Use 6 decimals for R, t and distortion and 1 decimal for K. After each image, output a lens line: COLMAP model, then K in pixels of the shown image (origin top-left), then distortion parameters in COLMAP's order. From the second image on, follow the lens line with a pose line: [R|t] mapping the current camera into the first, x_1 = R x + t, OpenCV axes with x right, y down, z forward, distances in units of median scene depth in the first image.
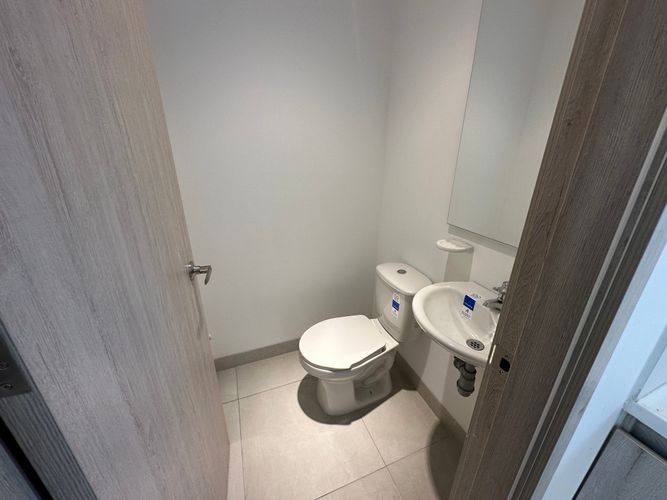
lens RADIAL K [[266.6, 0, 333.7], [0, 266.6, 249.0], [0, 0, 1]] dist [-0.002159, 0.000952]
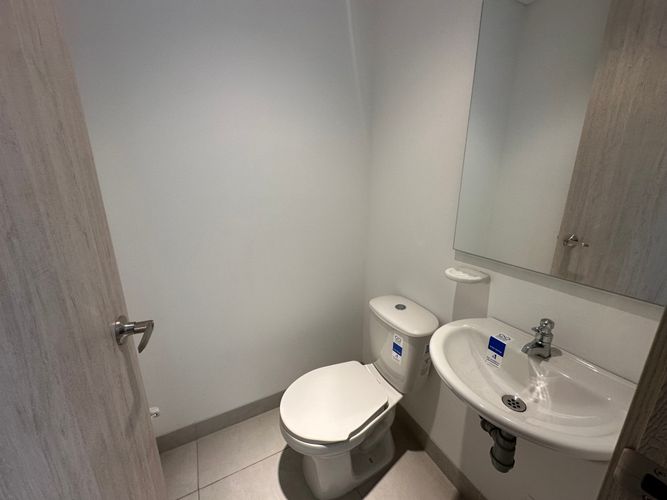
lens RADIAL K [[266.6, 0, 333.2], [0, 266.6, 250.7], [0, 0, 1]] dist [-0.002159, 0.000952]
pose [[0.994284, -0.033214, 0.101474, -0.044370], [0.043035, 0.994434, -0.096176, -0.024245], [-0.097715, 0.099993, 0.990178, 0.193675]]
